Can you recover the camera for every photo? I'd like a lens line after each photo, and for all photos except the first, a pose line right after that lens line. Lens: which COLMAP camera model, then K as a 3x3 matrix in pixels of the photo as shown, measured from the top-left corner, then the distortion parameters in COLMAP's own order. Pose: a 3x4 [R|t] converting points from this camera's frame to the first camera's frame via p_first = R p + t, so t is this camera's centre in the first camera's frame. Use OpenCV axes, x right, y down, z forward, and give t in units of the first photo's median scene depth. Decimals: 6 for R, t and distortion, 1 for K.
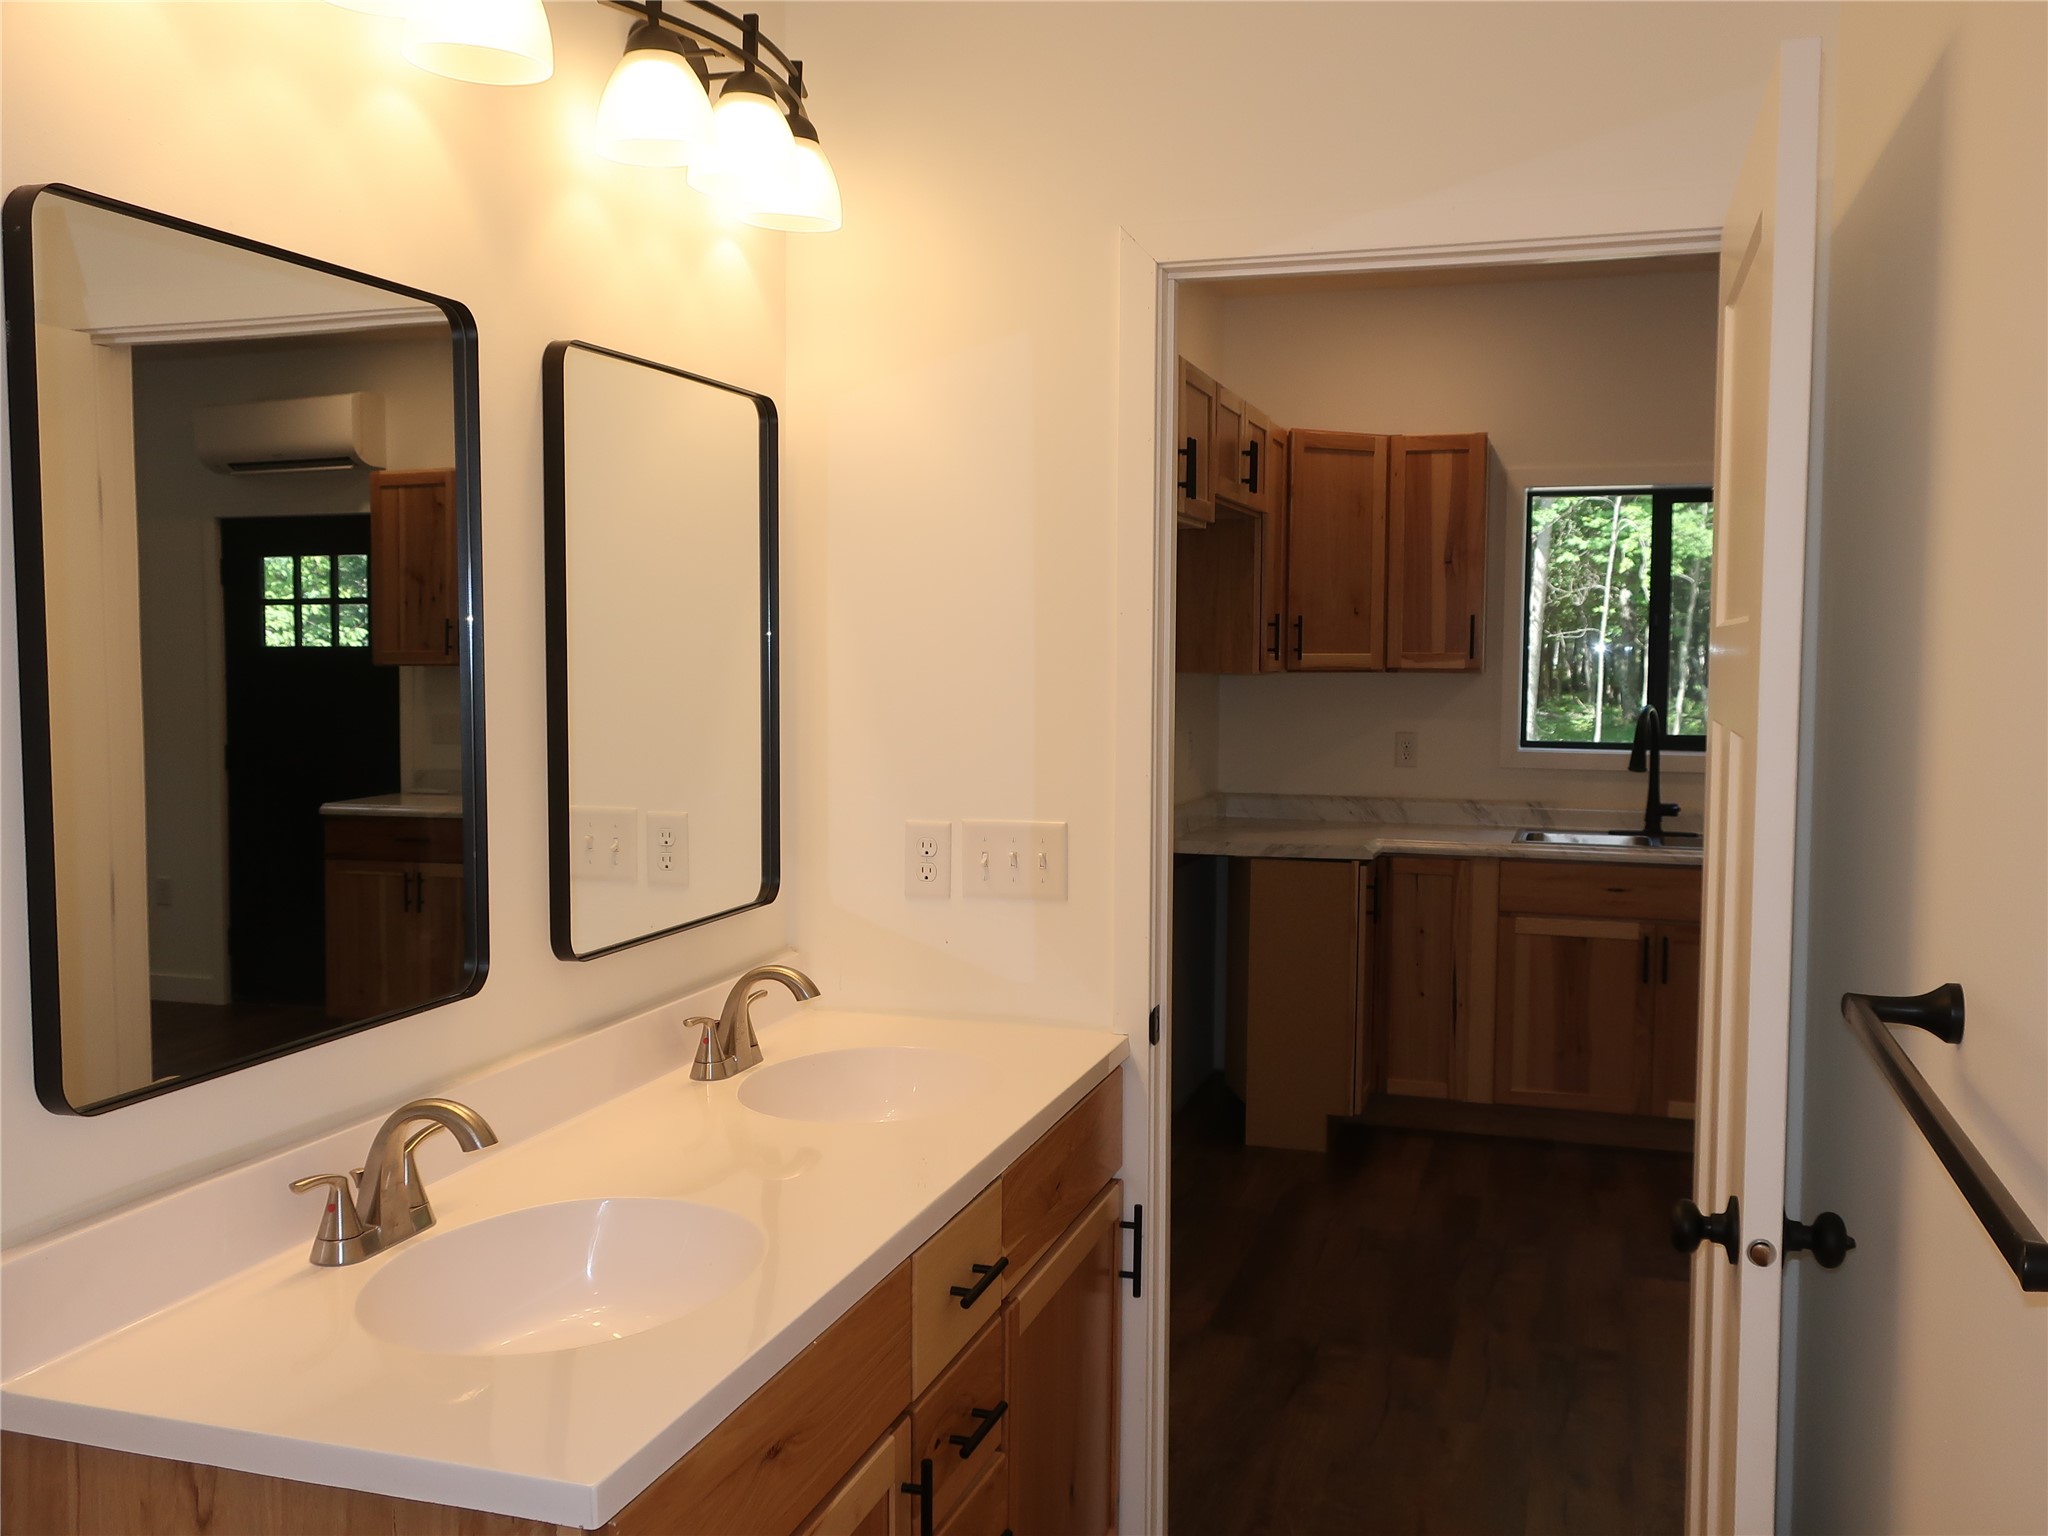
lens RADIAL K [[1816.8, 0, 1021.8], [0, 1816.8, 767.2], [0, 0, 1]] dist [0.002102, 0.005266]
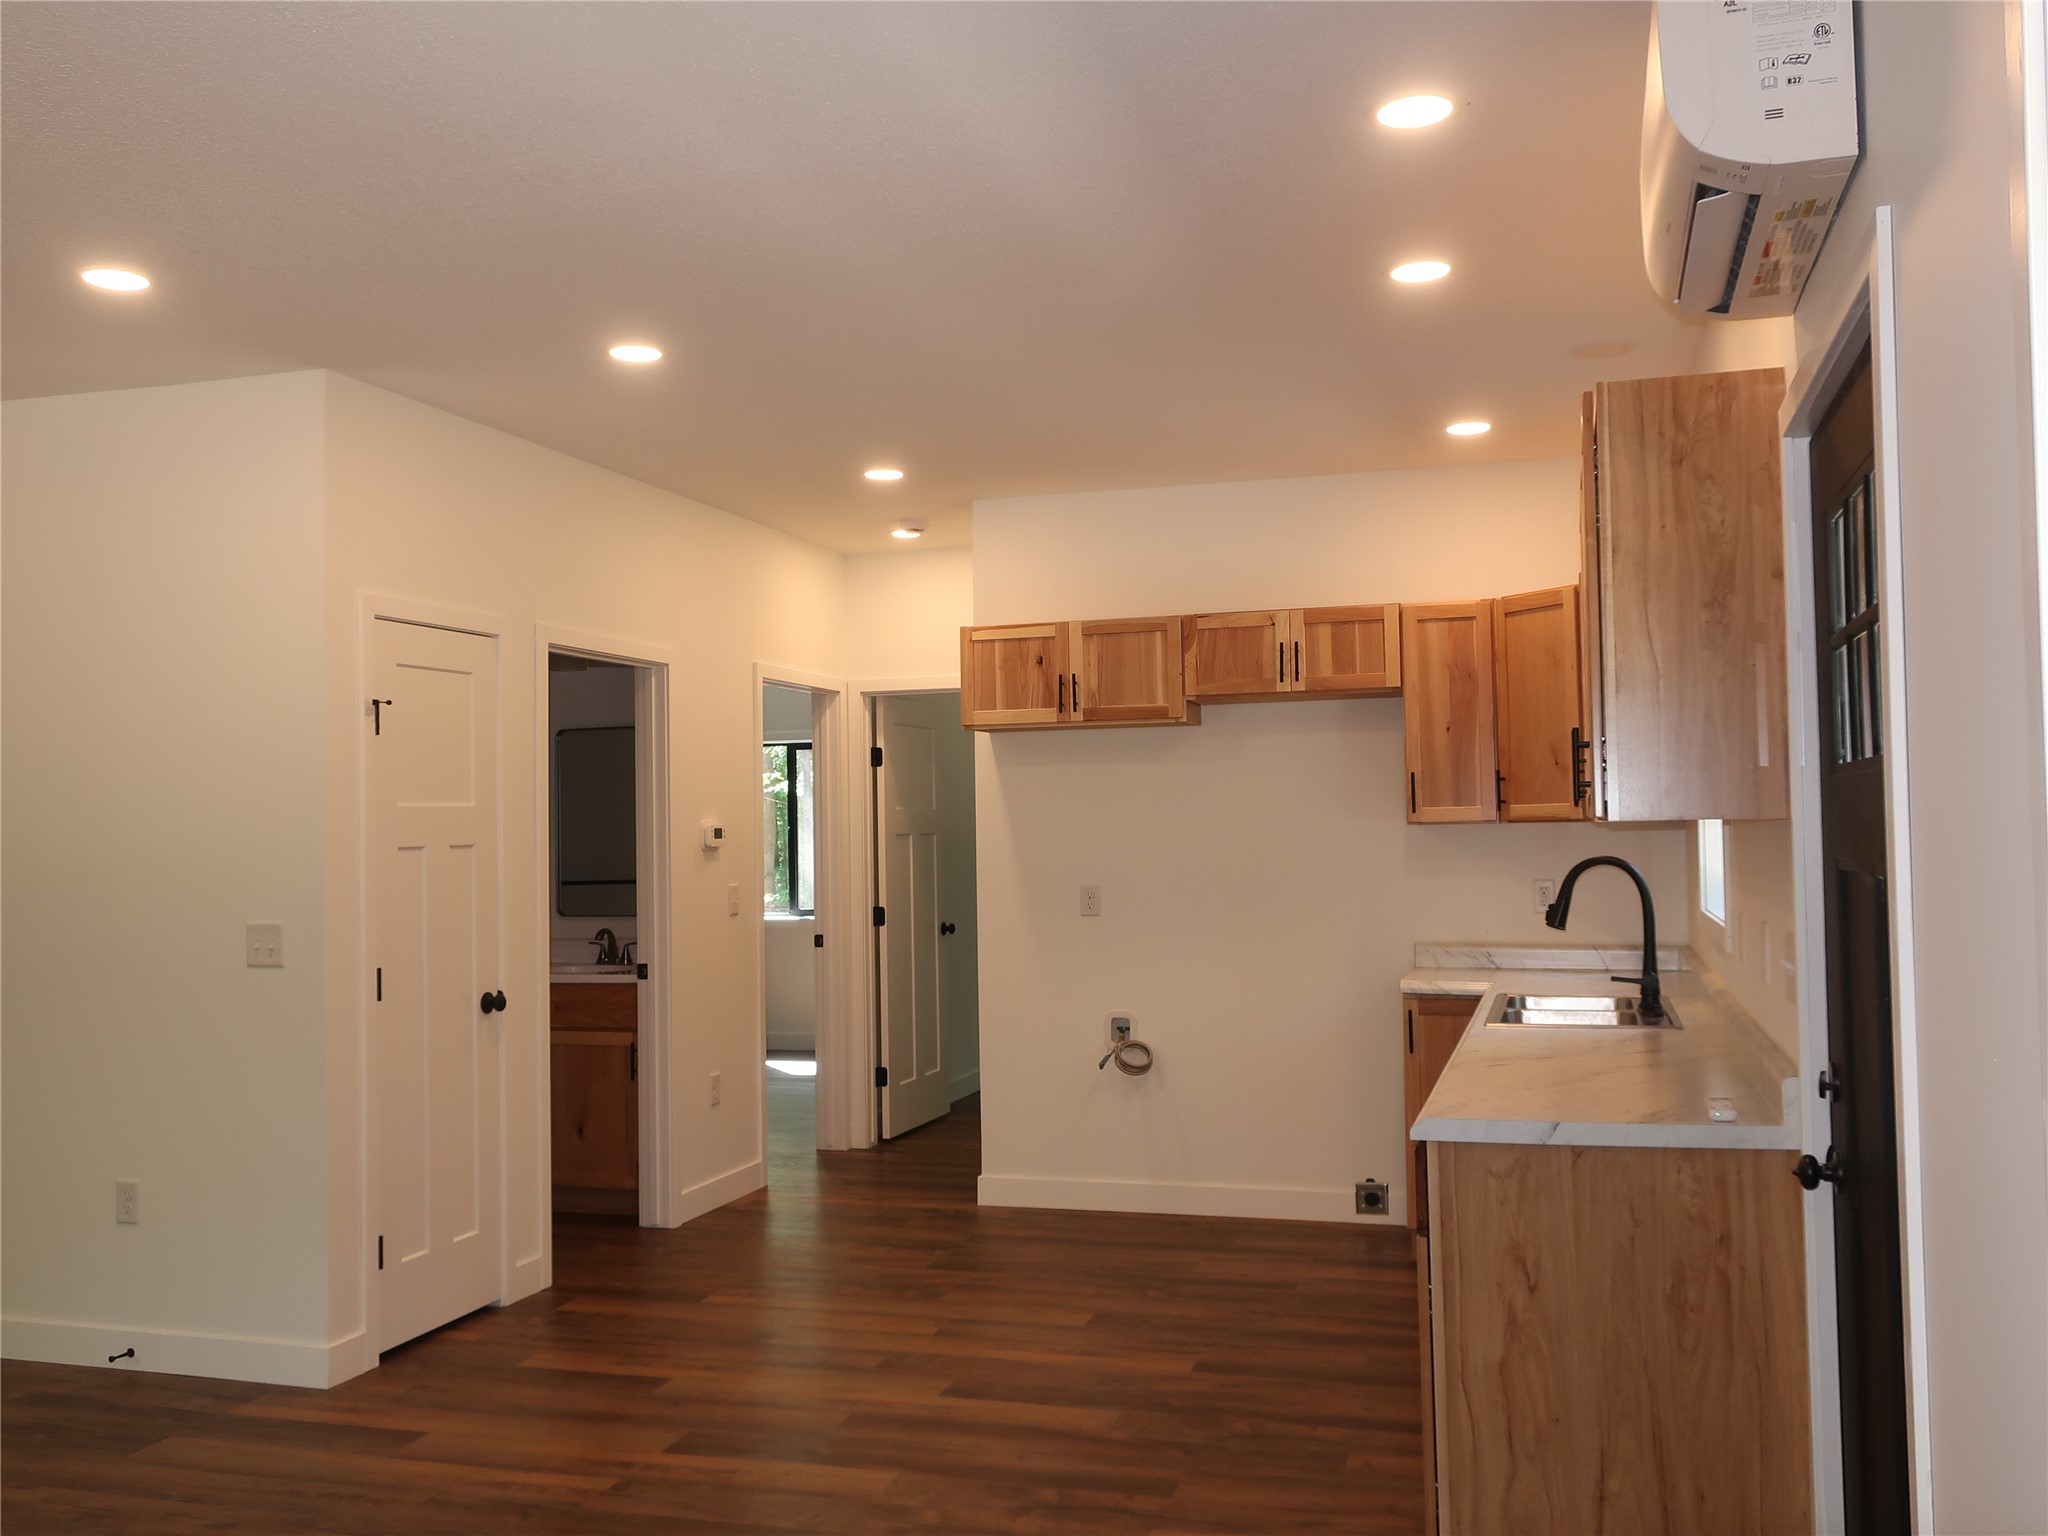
lens RADIAL K [[1816.8, 0, 1006.7], [0, 1816.8, 767.1], [0, 0, 1]] dist [0.002102, 0.005266]
pose [[0.012106, -0.043336, -0.998987, 1.207100], [-0.061349, 0.997146, -0.043999, -0.020353], [0.998043, 0.061819, 0.009413, 0.698672]]
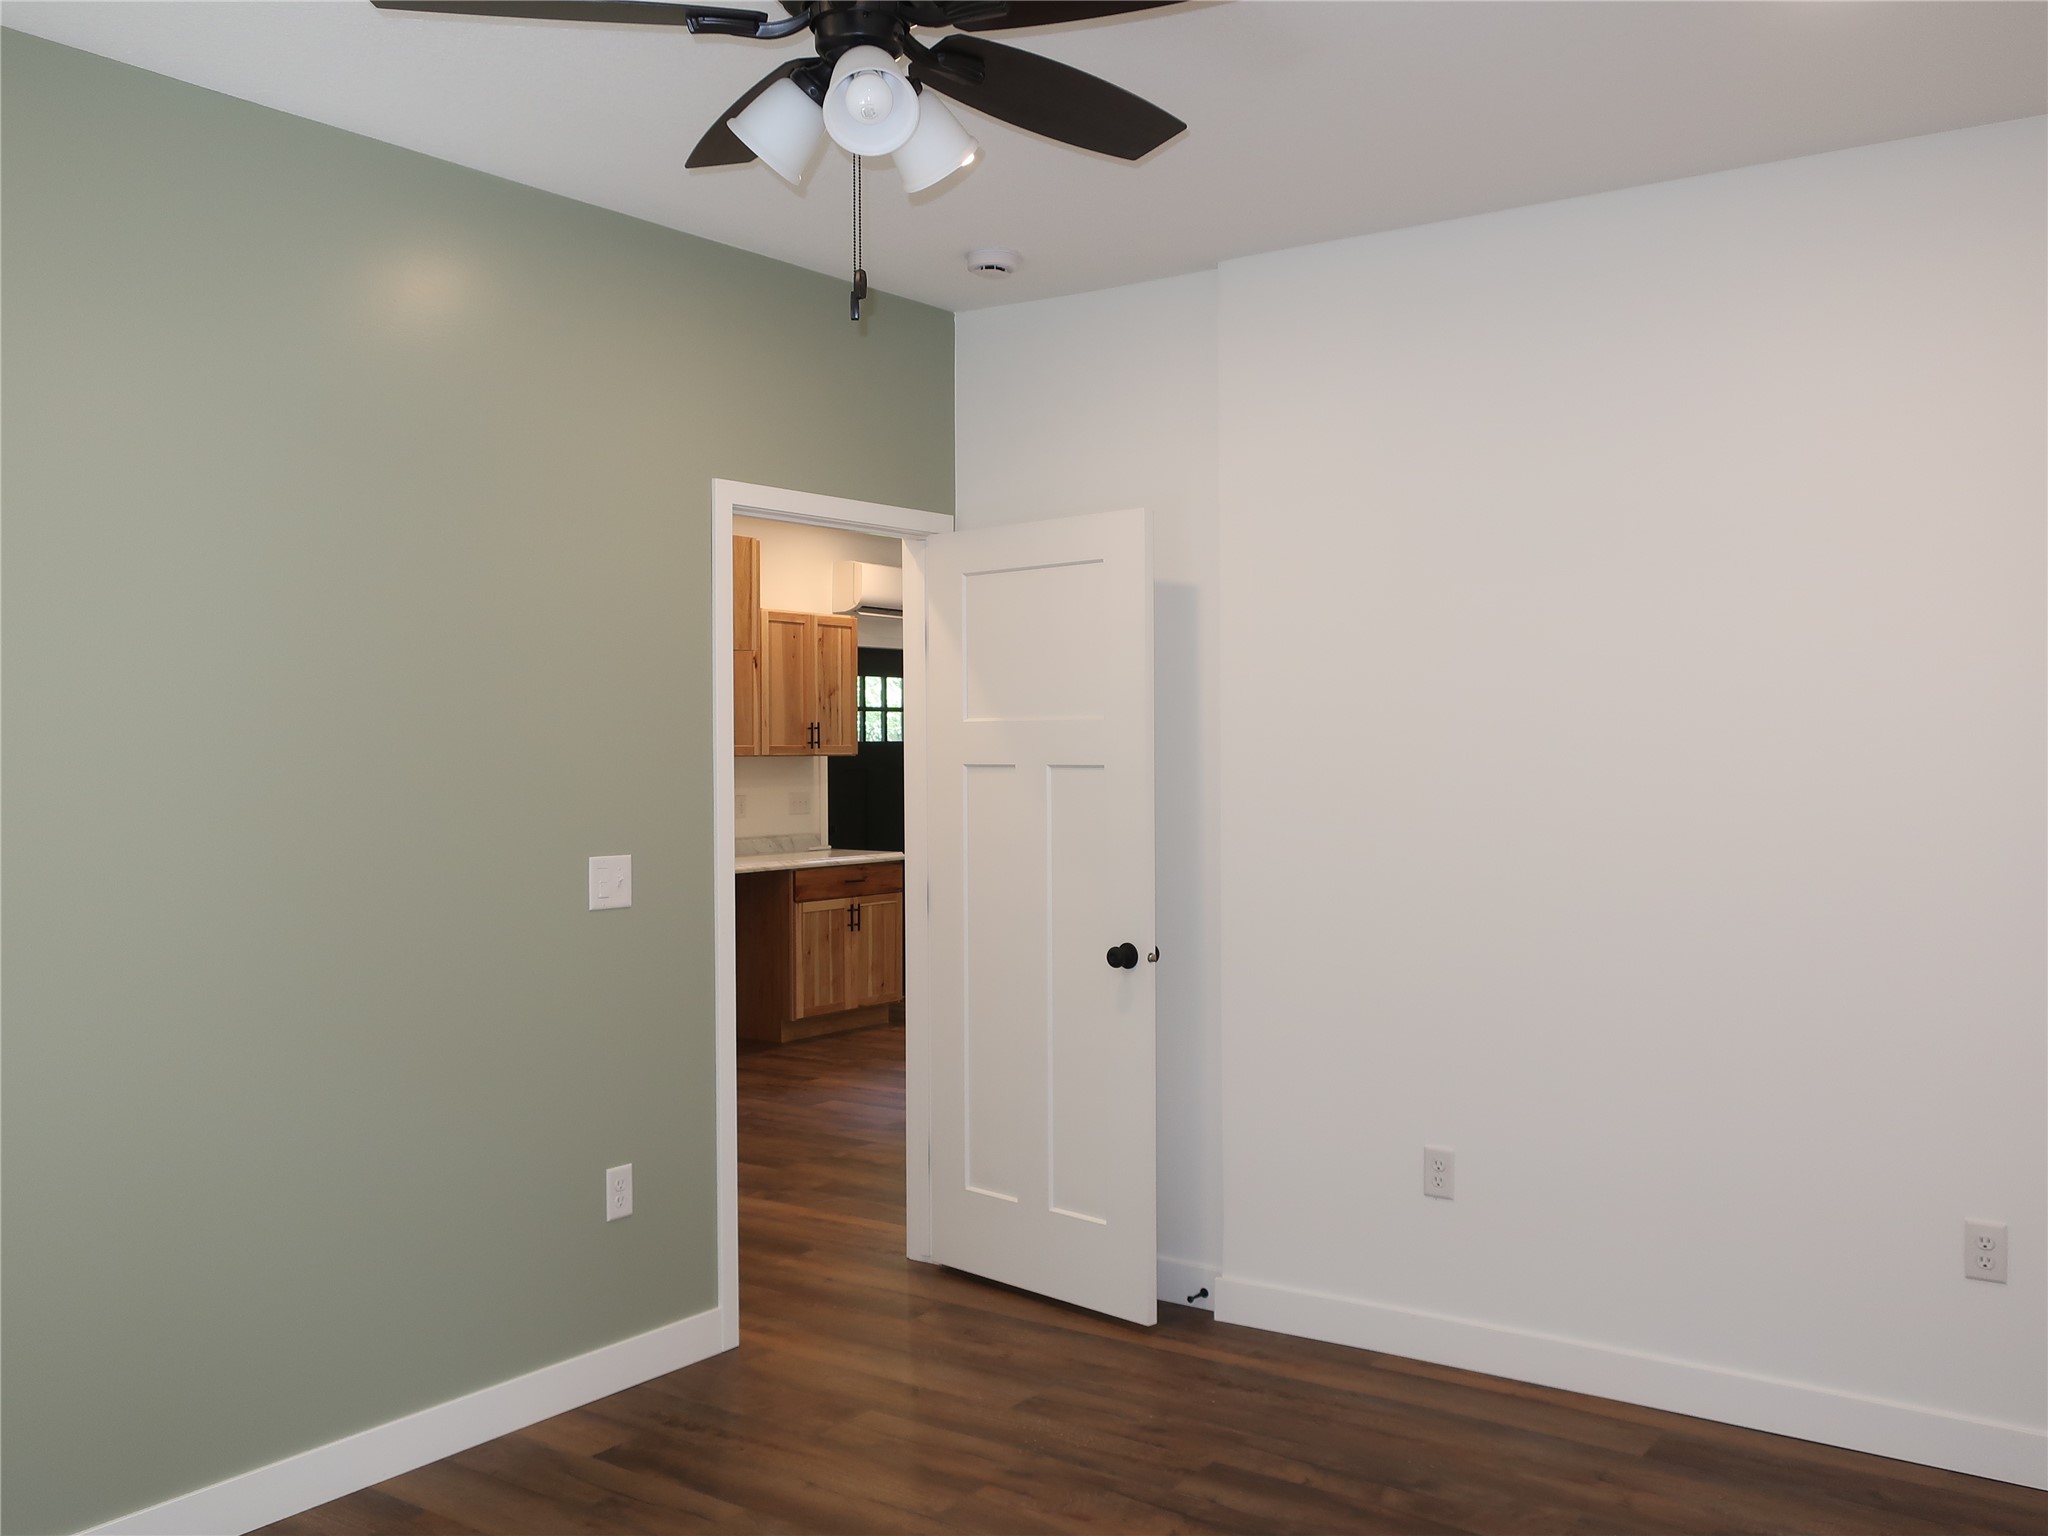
lens RADIAL K [[1816.8, 0, 1022.1], [0, 1816.8, 763.7], [0, 0, 1]] dist [0.002102, 0.005266]
pose [[0.269965, -0.025423, 0.962534, -0.766981], [0.072353, 0.997361, 0.006049, -0.024235], [-0.960148, 0.068010, 0.271092, 0.247130]]
